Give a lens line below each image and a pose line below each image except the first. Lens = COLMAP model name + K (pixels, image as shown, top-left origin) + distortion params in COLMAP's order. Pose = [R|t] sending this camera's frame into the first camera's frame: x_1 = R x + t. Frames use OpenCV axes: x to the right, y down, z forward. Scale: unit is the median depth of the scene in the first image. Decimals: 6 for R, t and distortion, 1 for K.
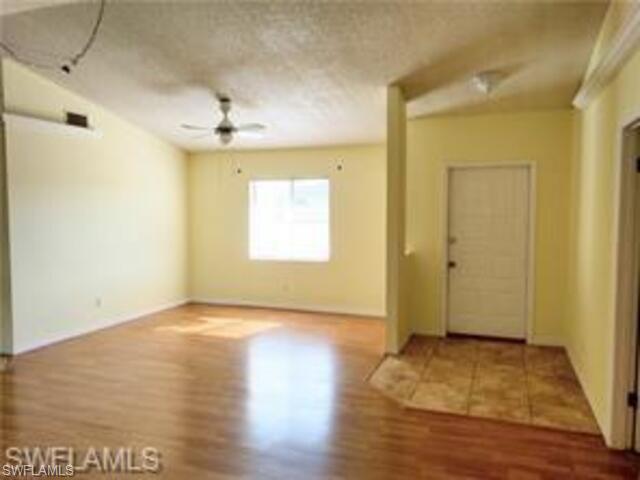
lens RADIAL K [[487.3, 0, 320.0], [0, 487.3, 240.0], [0, 0, 1]] dist [-0.009491, -0.005689]
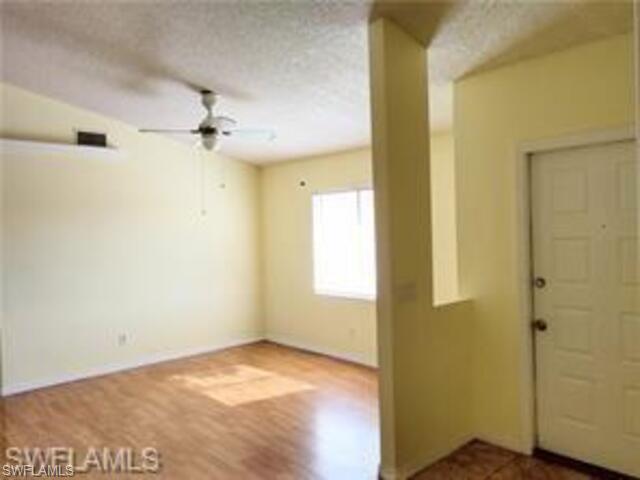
lens RADIAL K [[487.3, 0, 320.0], [0, 487.3, 240.0], [0, 0, 1]] dist [-0.009491, -0.005689]
pose [[0.894555, -0.014479, -0.446724, 0.296024], [-0.001284, 0.999388, -0.034963, -0.027241], [0.446957, 0.031850, 0.893988, 0.392964]]
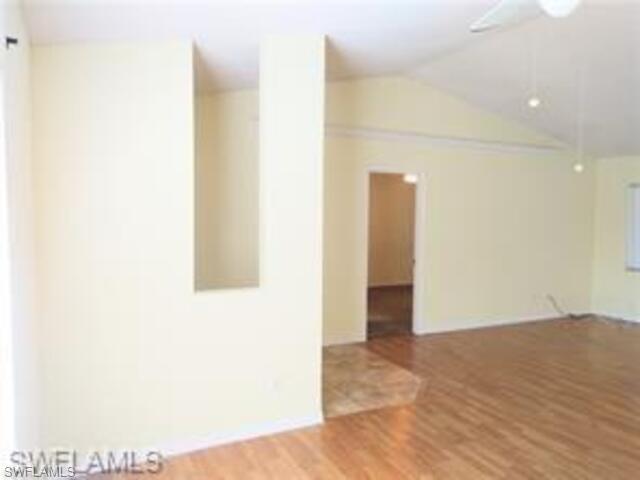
lens RADIAL K [[479.6, 0, 320.0], [0, 479.6, 240.0], [0, 0, 1]] dist [-0.001085, -0.003544]
pose [[-0.712050, -0.049496, 0.700382, -0.296669], [0.032389, 0.994135, 0.103184, -0.084537], [-0.701381, 0.096157, -0.706270, 1.311015]]
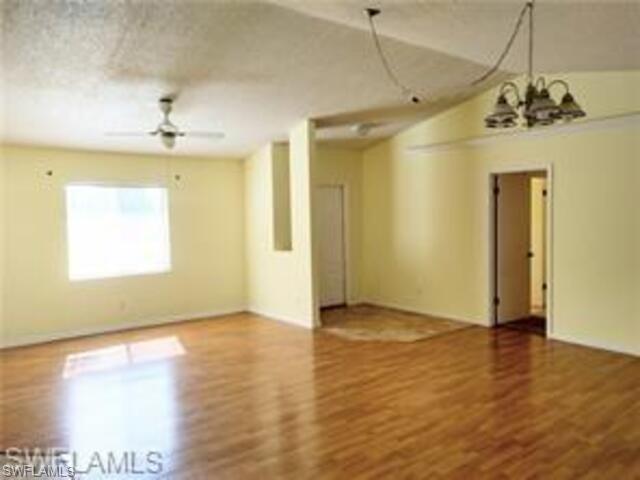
lens RADIAL K [[479.6, 0, 320.0], [0, 479.6, 240.0], [0, 0, 1]] dist [-0.001085, -0.003544]
pose [[0.534307, -0.050999, 0.843751, -0.811542], [0.073887, 0.997175, 0.013484, -0.012399], [-0.842055, 0.055137, 0.536566, 0.267516]]
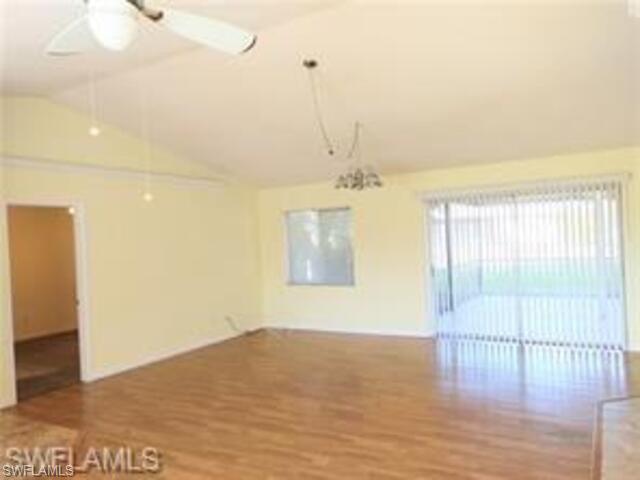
lens RADIAL K [[479.6, 0, 320.0], [0, 479.6, 240.0], [0, 0, 1]] dist [-0.001085, -0.003544]
pose [[-0.982238, 0.049831, 0.180901, -0.363372], [0.062769, 0.995809, 0.066514, -0.077044], [-0.176828, 0.076688, -0.981250, 1.265576]]
